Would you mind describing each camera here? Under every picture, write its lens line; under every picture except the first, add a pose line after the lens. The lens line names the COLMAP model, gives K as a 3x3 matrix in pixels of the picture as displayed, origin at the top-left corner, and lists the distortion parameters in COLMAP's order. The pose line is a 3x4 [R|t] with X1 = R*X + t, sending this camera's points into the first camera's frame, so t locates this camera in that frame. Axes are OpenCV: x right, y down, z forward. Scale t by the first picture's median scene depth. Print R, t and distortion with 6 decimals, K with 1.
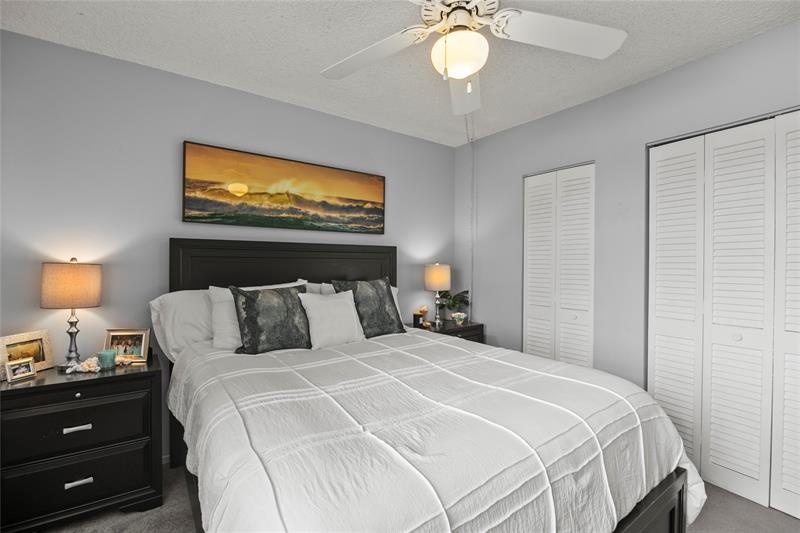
lens RADIAL K [[357.1, 0, 400.0], [0, 357.1, 266.5], [0, 0, 1]] dist [-0.000547, -0.000128]
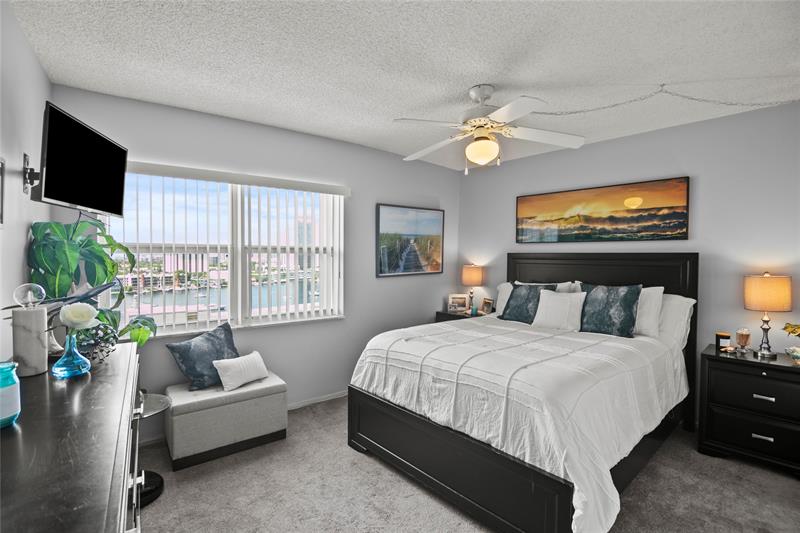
lens RADIAL K [[357.1, 0, 400.0], [0, 357.1, 266.5], [0, 0, 1]] dist [-0.000547, -0.000128]
pose [[0.145103, 0.024202, -0.989120, 0.849301], [-0.012622, 0.999665, 0.022608, -0.035910], [0.989336, 0.009204, 0.145360, 0.151080]]
